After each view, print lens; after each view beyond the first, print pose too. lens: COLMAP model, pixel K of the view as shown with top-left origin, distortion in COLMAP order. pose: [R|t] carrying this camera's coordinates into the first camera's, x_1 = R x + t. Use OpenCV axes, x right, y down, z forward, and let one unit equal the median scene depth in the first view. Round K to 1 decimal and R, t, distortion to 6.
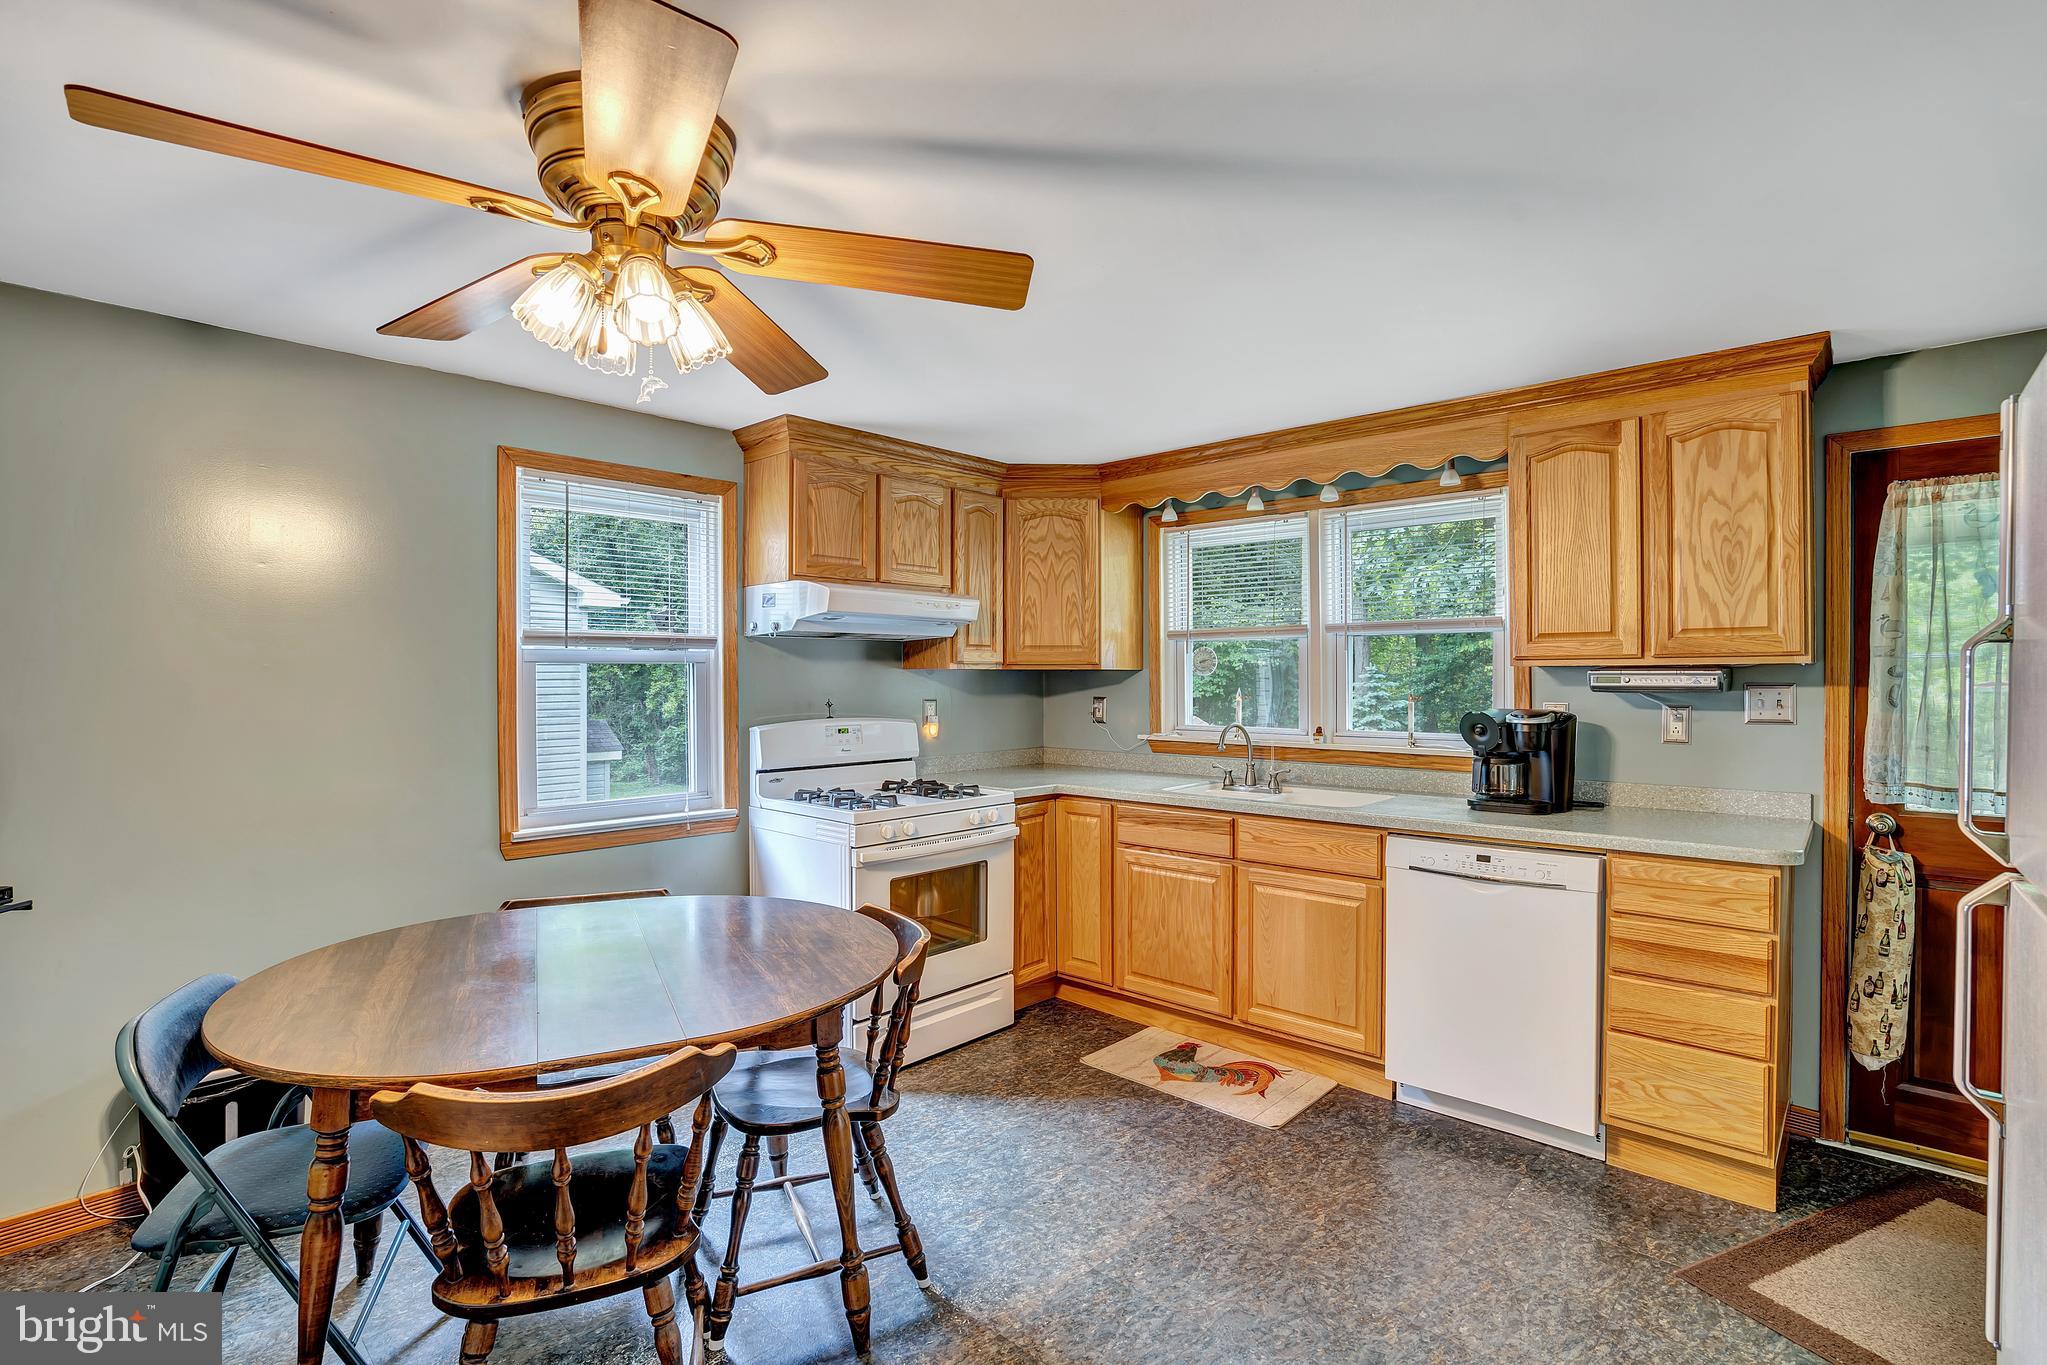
lens RADIAL K [[954.8, 0, 1023.5], [0, 954.8, 682.5], [0, 0, 1]] dist [-0.000205, 0.000123]
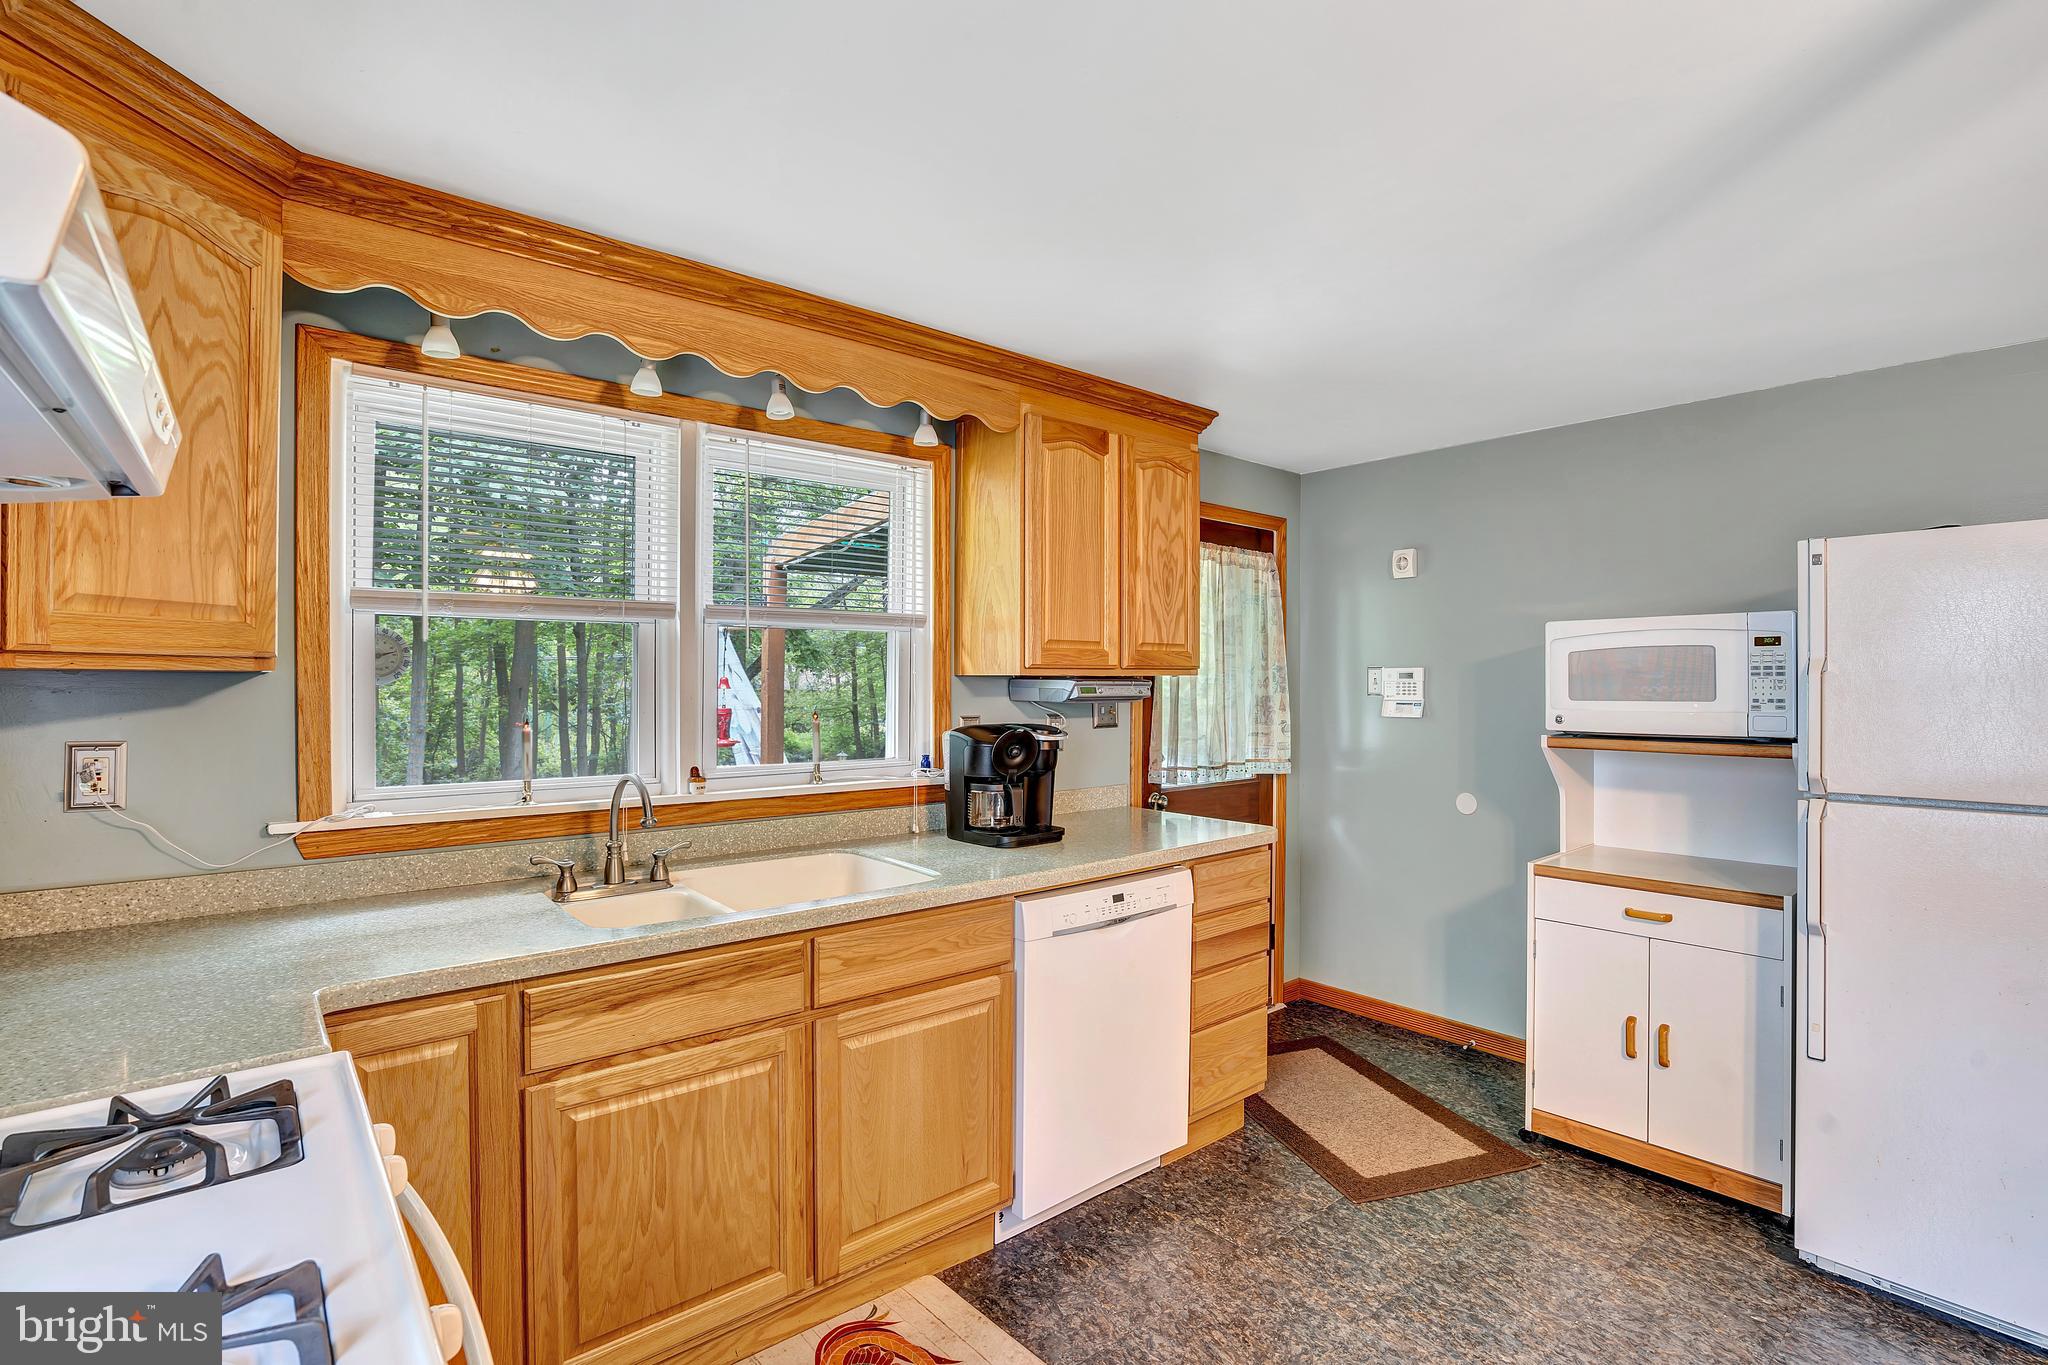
lens RADIAL K [[984.2, 0, 1024.0], [0, 984.2, 682.5], [0, 0, 1]] dist [-0.027969, 0.000296]
pose [[0.122430, -0.003494, 0.992471, -0.345612], [0.001616, 0.999993, 0.003321, -0.012454], [-0.992476, 0.001197, 0.122435, 0.809877]]
